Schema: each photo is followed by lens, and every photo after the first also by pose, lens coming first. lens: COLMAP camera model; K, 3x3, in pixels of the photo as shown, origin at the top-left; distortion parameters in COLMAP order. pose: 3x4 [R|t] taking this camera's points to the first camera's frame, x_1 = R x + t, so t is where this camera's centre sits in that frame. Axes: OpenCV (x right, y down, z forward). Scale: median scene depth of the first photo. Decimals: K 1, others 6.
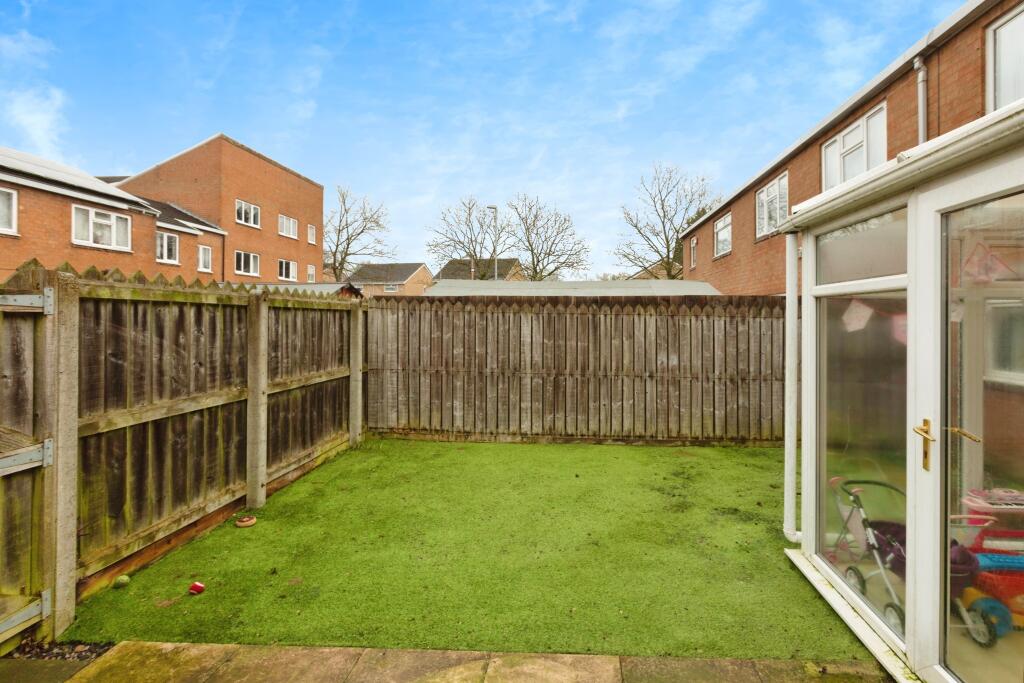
lens RADIAL K [[481.9, 0, 522.2], [0, 481.9, 317.9], [0, 0, 1]] dist [-0.003201, 0.000545]
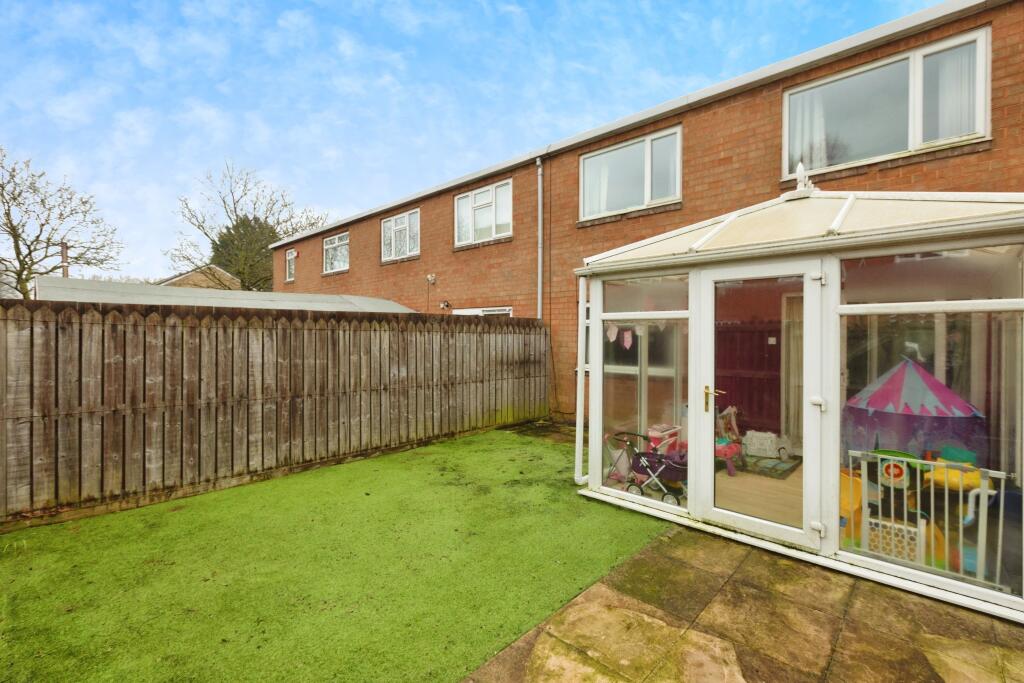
lens RADIAL K [[481.9, 0, 511.0], [0, 481.9, 333.4], [0, 0, 1]] dist [-0.003201, 0.000545]
pose [[0.627131, -0.004518, 0.778901, -0.377360], [0.001824, 0.999989, 0.004332, -0.004301], [-0.778912, -0.001296, 0.627132, 0.123352]]
